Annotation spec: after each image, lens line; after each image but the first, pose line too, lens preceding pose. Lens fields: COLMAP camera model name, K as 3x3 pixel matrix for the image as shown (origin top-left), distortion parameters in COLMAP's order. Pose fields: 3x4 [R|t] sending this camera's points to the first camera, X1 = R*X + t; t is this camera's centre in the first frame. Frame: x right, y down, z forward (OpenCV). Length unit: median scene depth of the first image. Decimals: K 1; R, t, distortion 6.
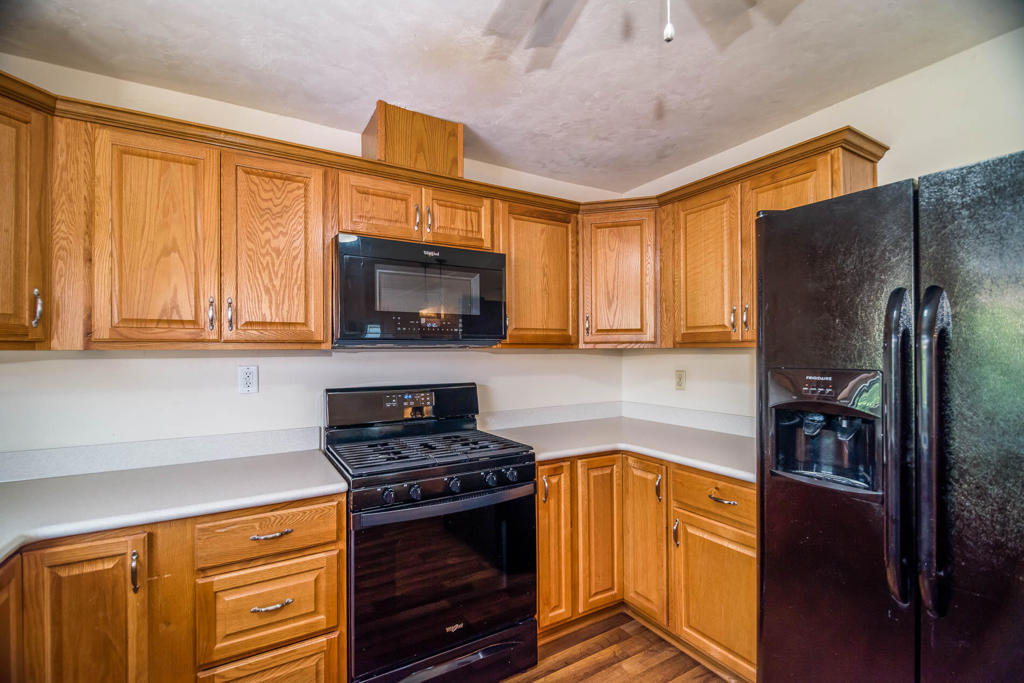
lens RADIAL K [[457.4, 0, 511.8], [0, 457.4, 344.4], [0, 0, 1]] dist [0.011411, -0.010095]
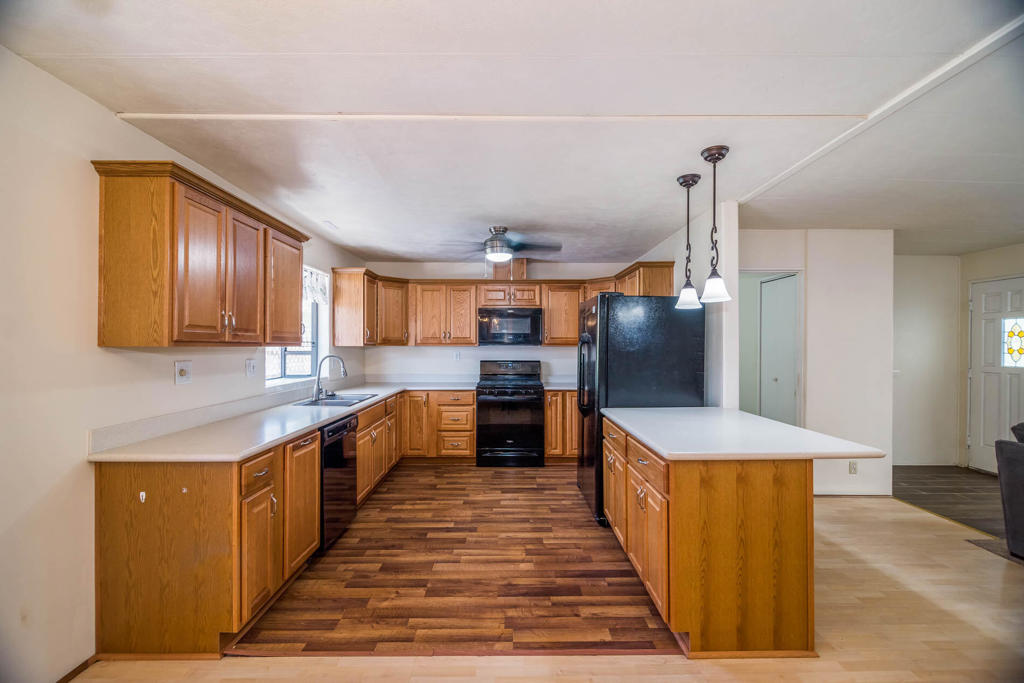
lens RADIAL K [[457.4, 0, 511.8], [0, 457.4, 344.4], [0, 0, 1]] dist [0.011411, -0.010095]
pose [[0.861678, 0.004671, -0.507434, 1.356068], [-0.002750, 0.999986, 0.004536, -0.014622], [0.507448, -0.002513, 0.861678, -1.499132]]
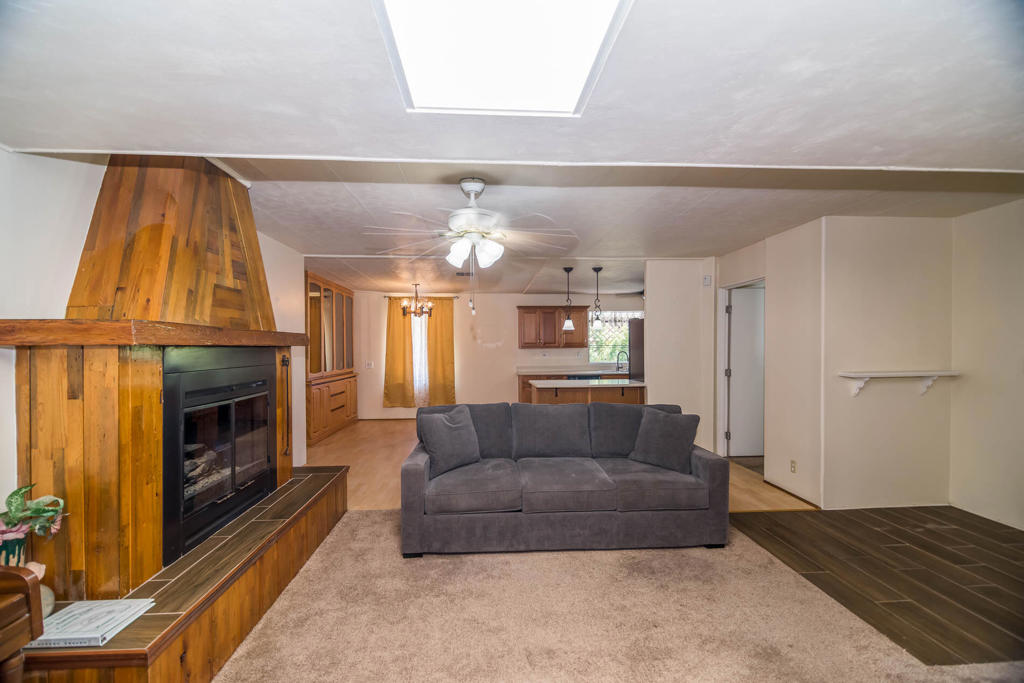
lens RADIAL K [[457.4, 0, 511.8], [0, 457.4, 344.4], [0, 0, 1]] dist [0.011411, -0.010095]
pose [[-0.459391, -0.000494, -0.888234, 4.430260], [0.012740, 0.999893, -0.007146, -0.003033], [0.888143, -0.014599, -0.459336, 1.230698]]
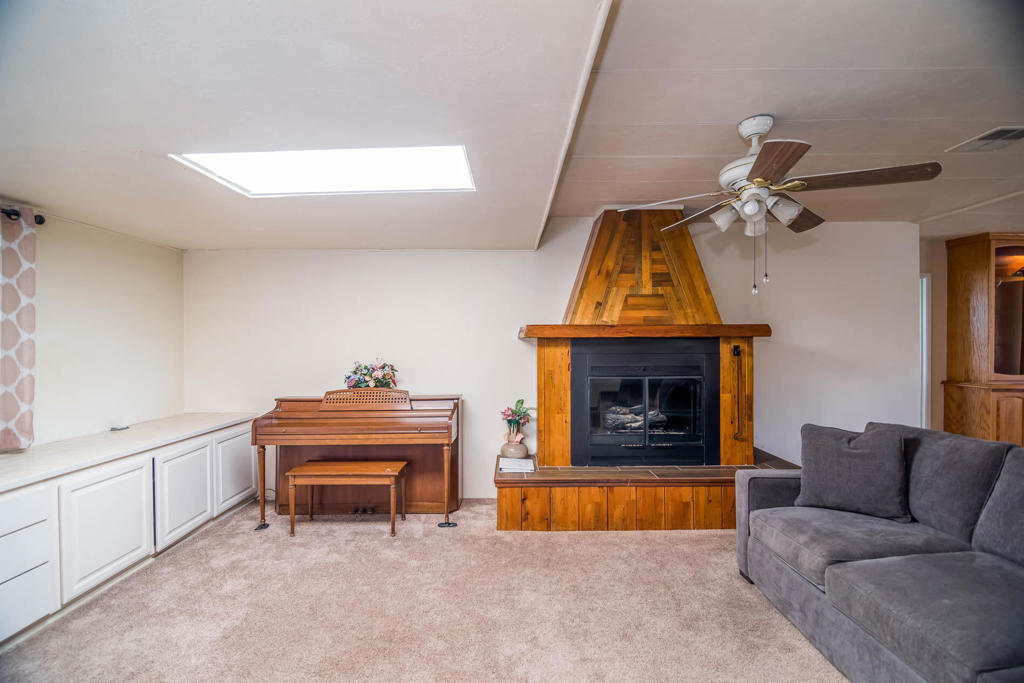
lens RADIAL K [[451.7, 0, 512.0], [0, 451.7, 341.5], [0, 0, 1]] dist [0.000040, -0.000286]
pose [[-0.861120, 0.003560, 0.508389, 3.012979], [0.000013, 0.999976, -0.006980, 0.010846], [-0.508402, -0.006004, -0.861099, 1.756054]]
